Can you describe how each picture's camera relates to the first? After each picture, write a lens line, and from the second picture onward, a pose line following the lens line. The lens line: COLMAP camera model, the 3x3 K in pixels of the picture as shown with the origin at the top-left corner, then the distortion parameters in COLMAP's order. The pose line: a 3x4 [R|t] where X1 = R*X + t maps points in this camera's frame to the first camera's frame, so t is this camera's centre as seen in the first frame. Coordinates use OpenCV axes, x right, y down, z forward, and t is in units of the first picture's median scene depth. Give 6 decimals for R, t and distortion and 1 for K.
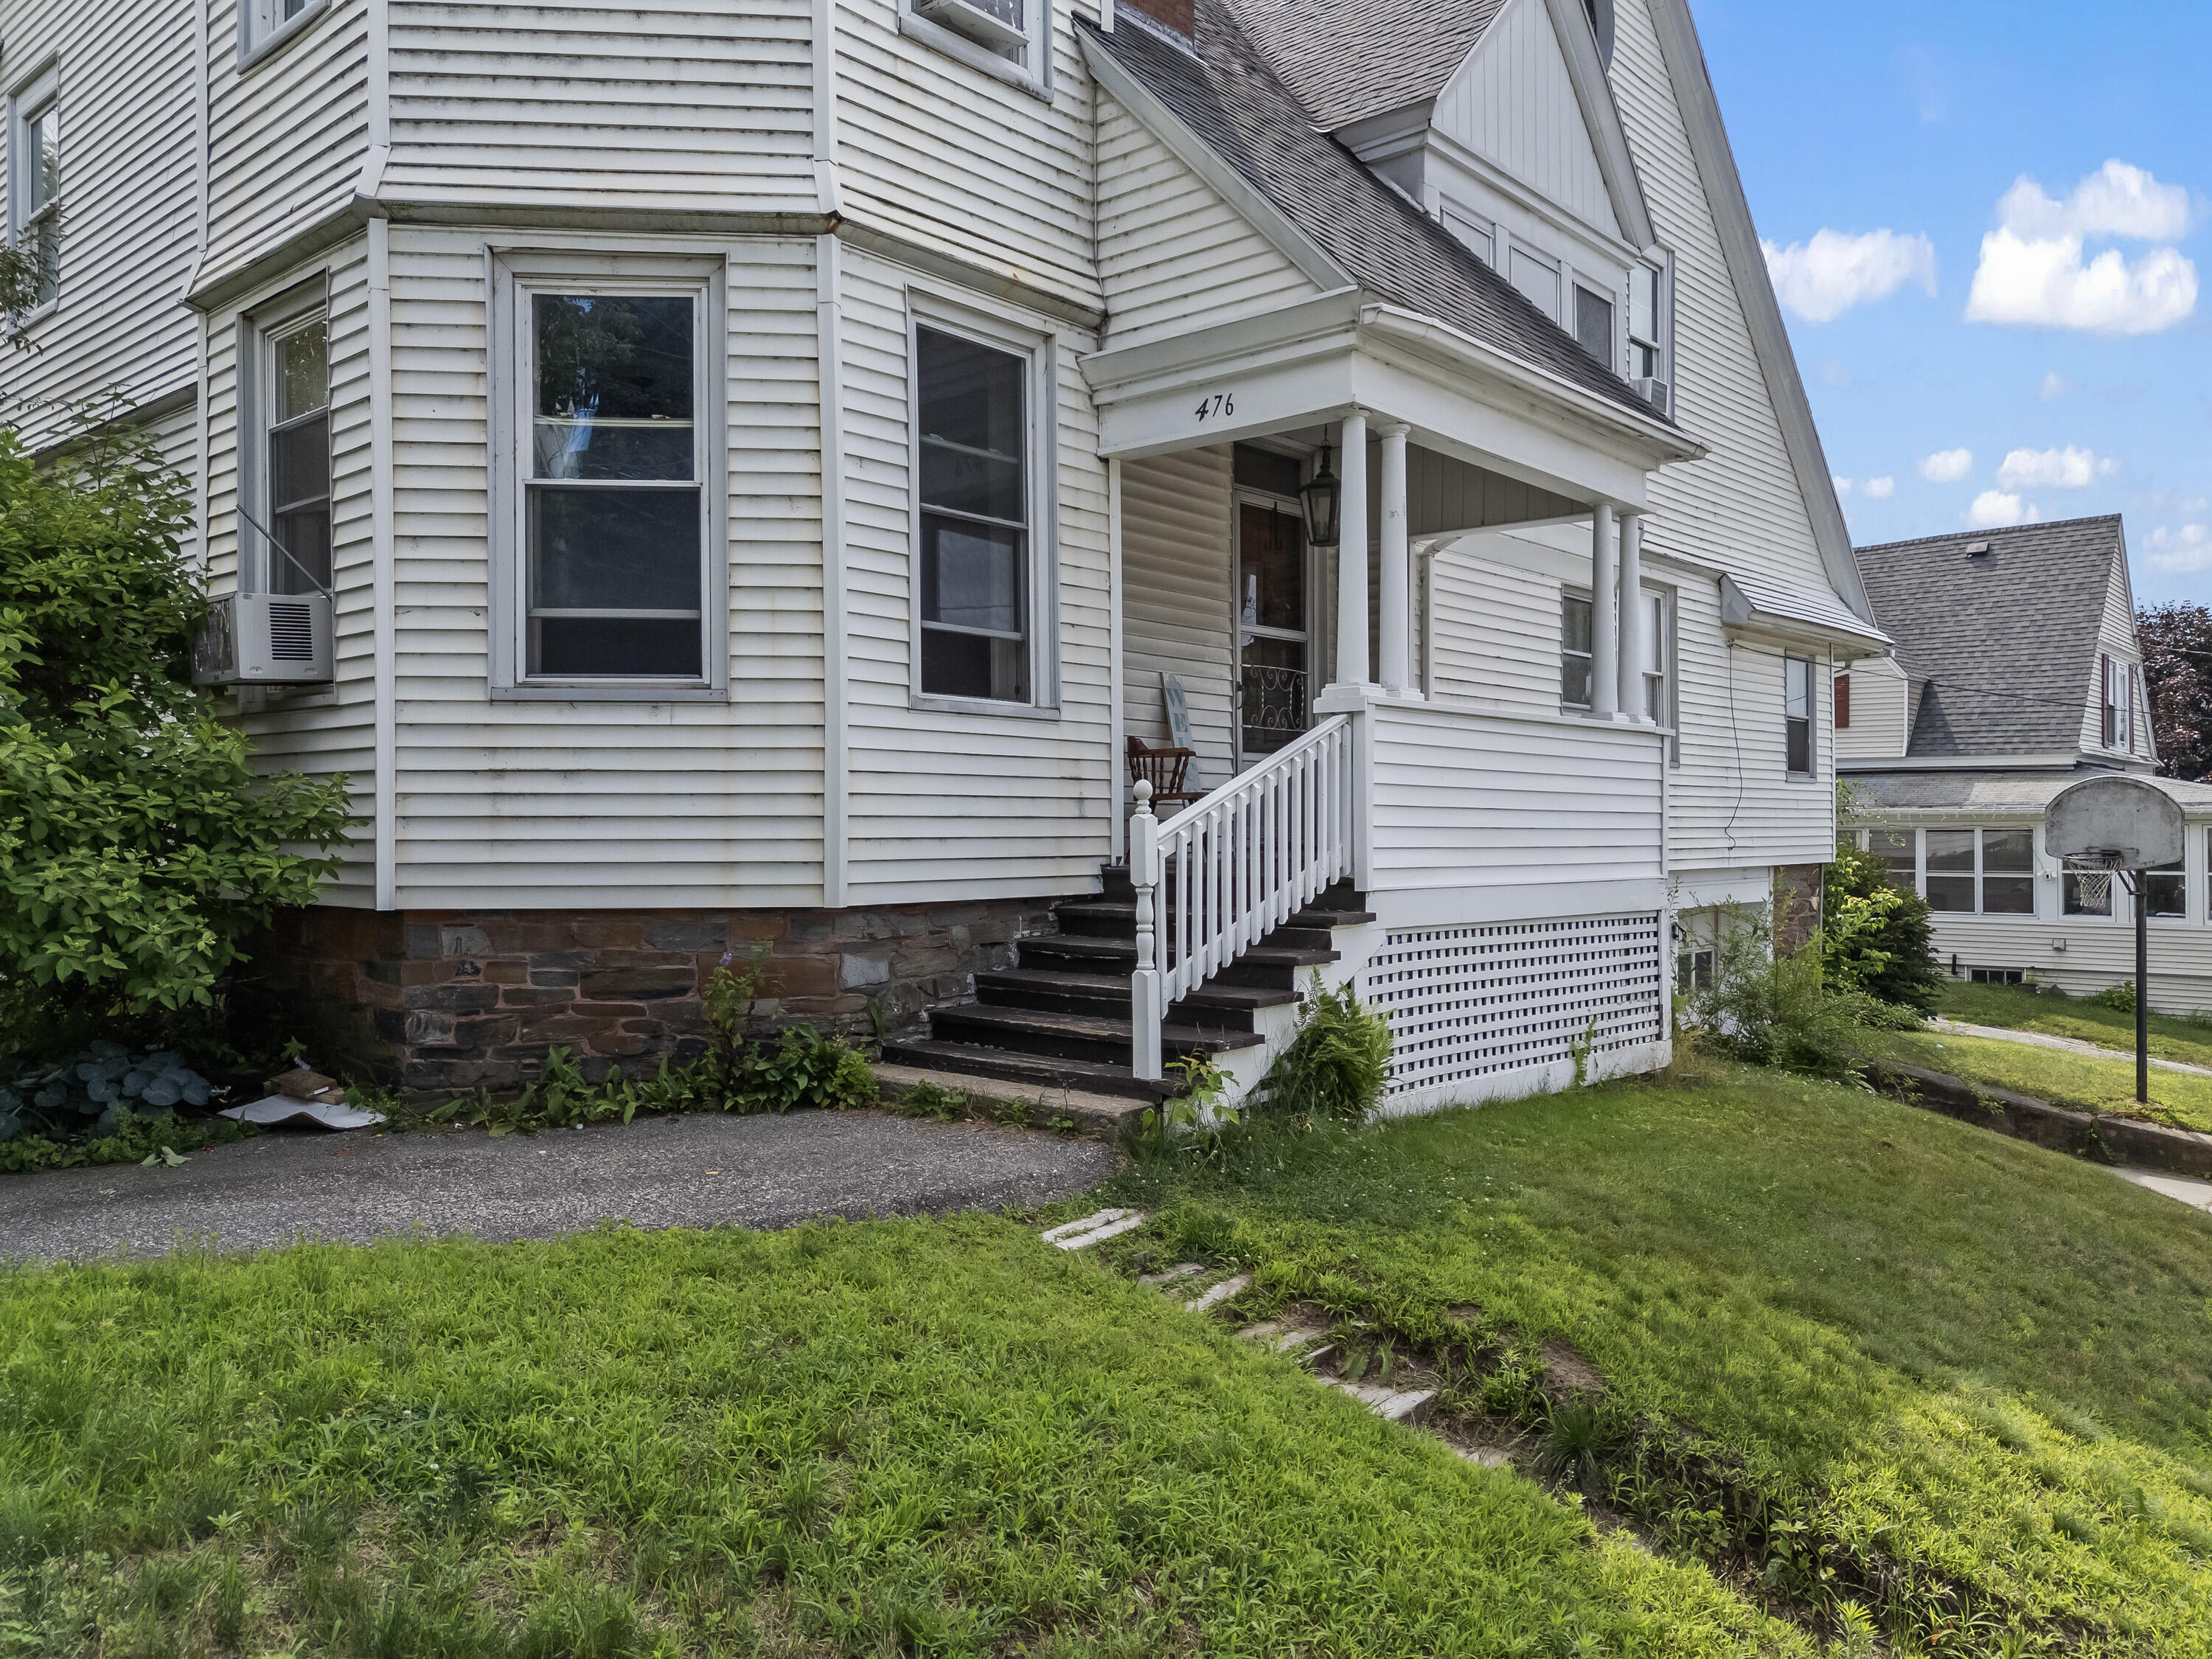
lens RADIAL K [[1626.5, 0, 1103.4], [0, 1626.5, 819.9], [0, 0, 1]] dist [0.071271, -0.059943]
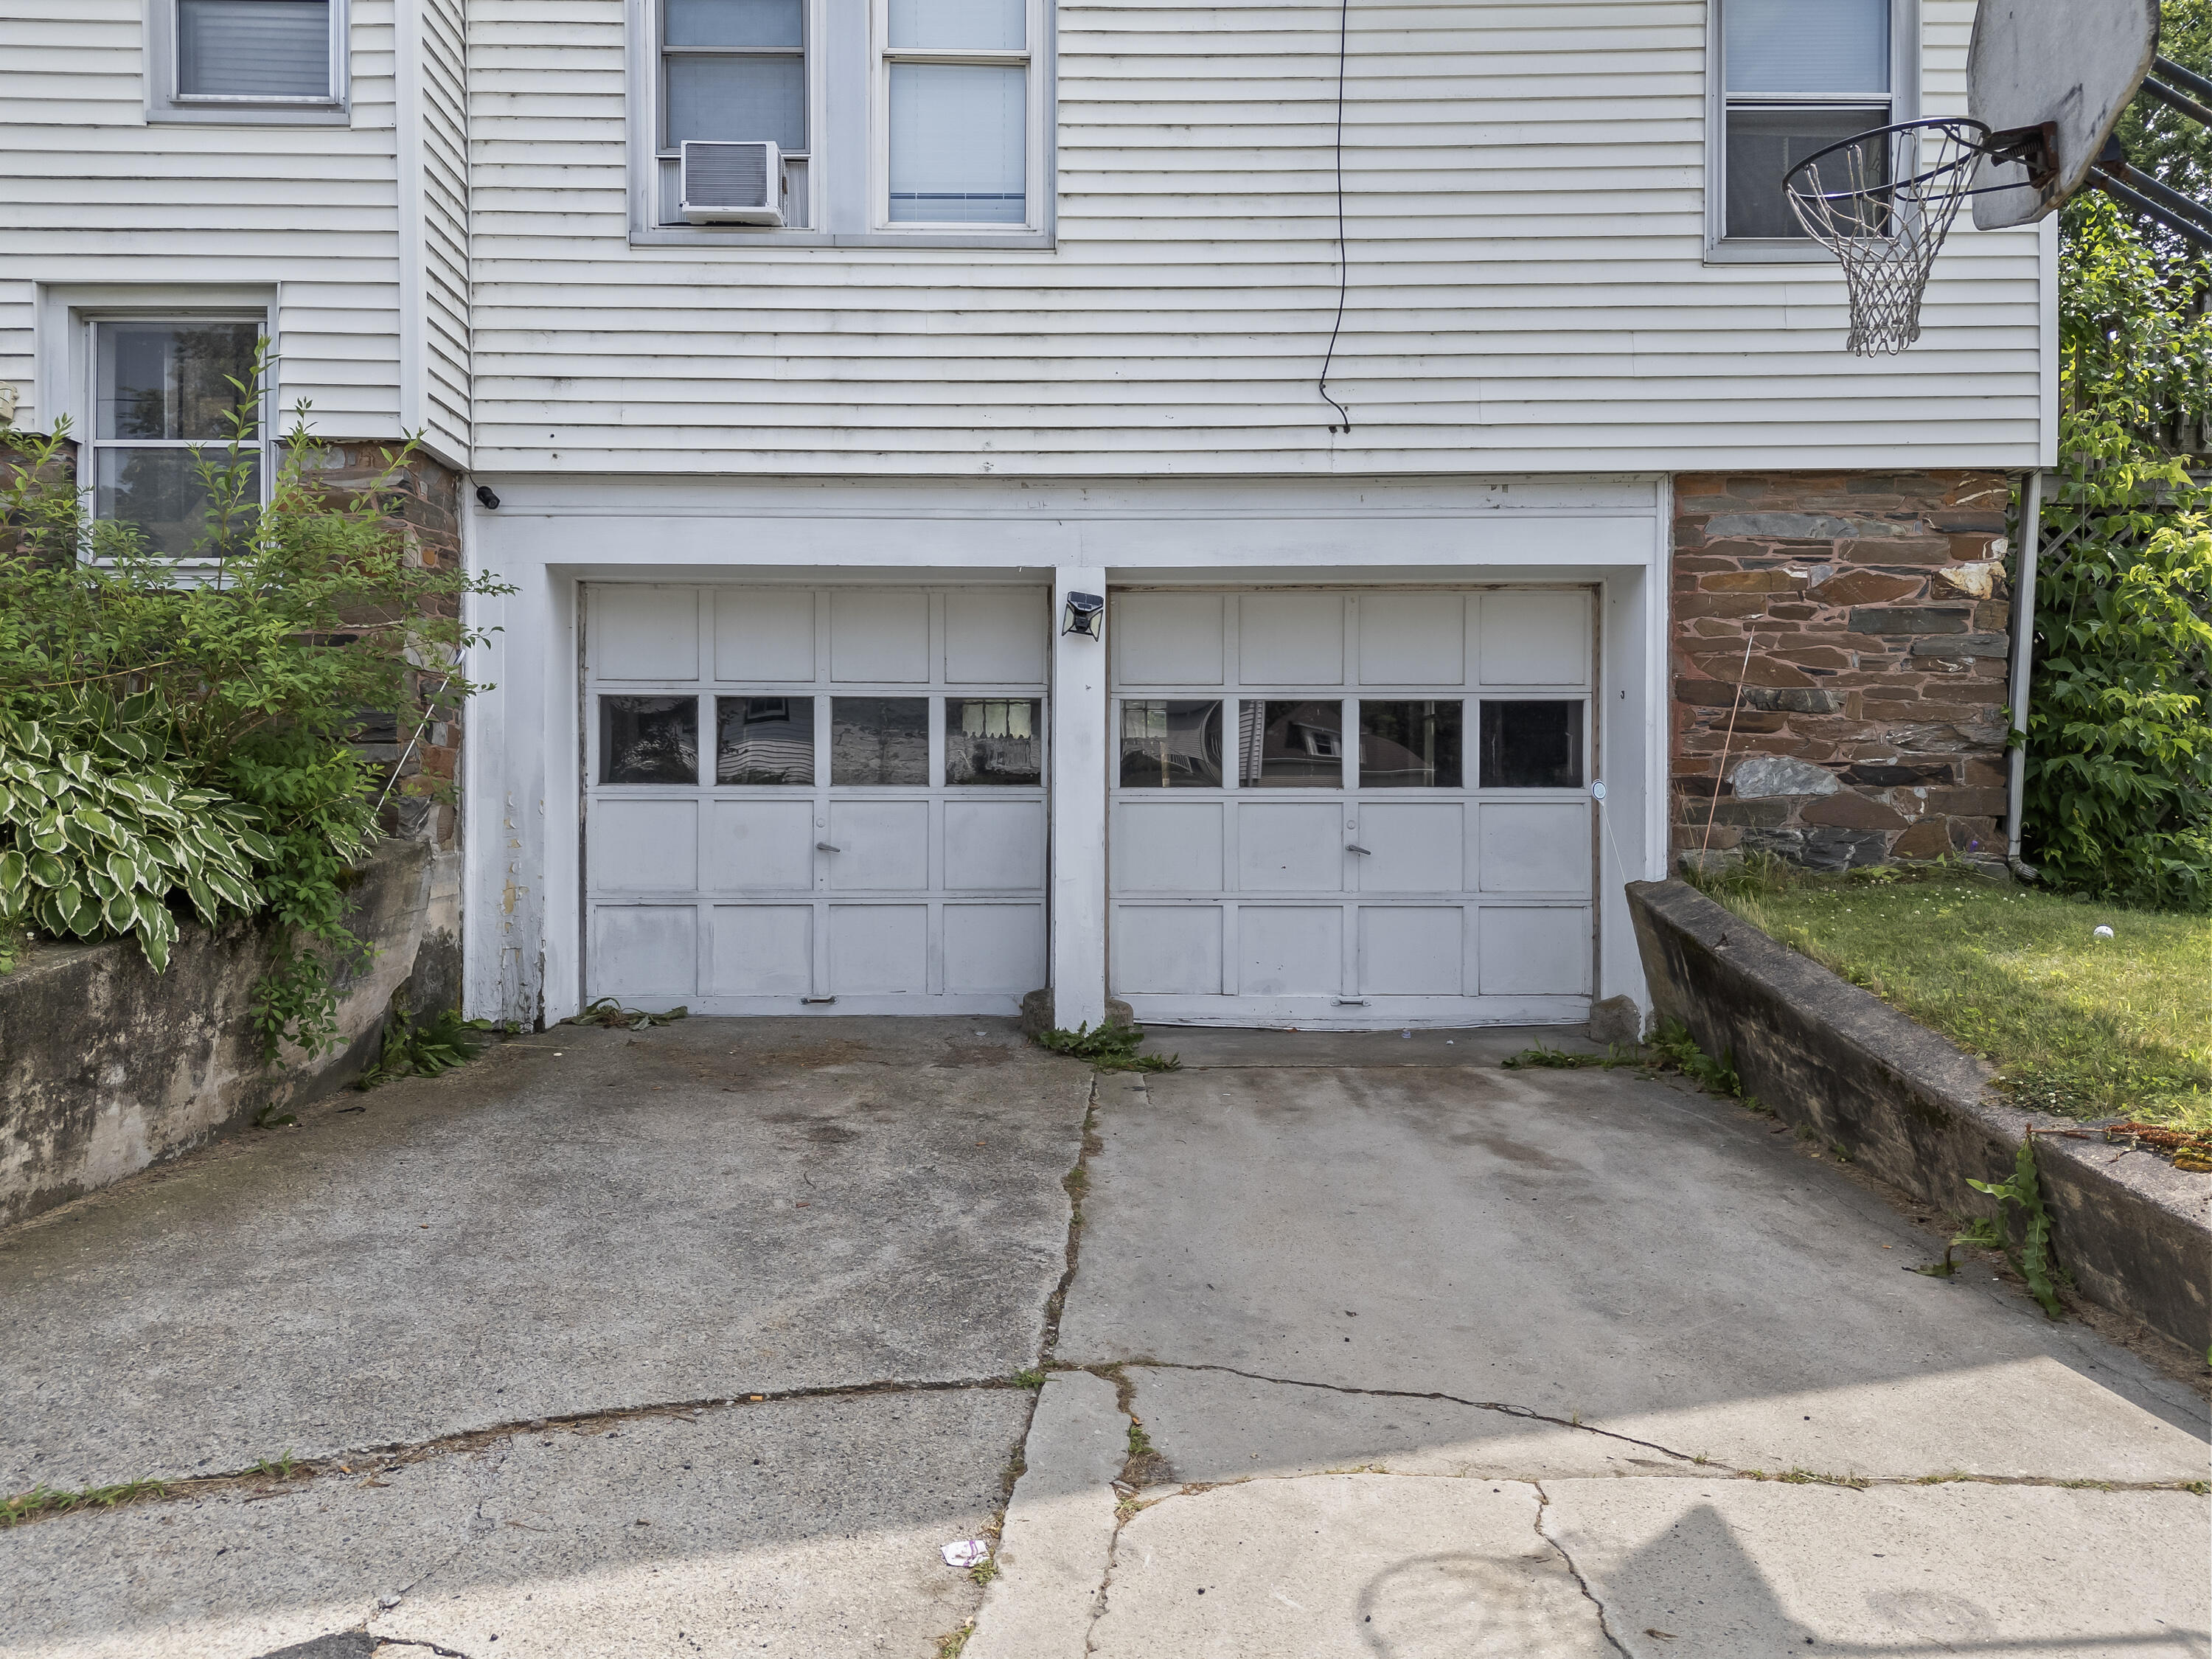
lens RADIAL K [[1626.5, 0, 1105.3], [0, 1626.5, 812.4], [0, 0, 1]] dist [0.071271, -0.059943]
pose [[0.678718, -0.003361, -0.734391, 1.453390], [0.007648, 0.999968, 0.002492, 0.259303], [0.734359, -0.007309, 0.678722, 1.464740]]
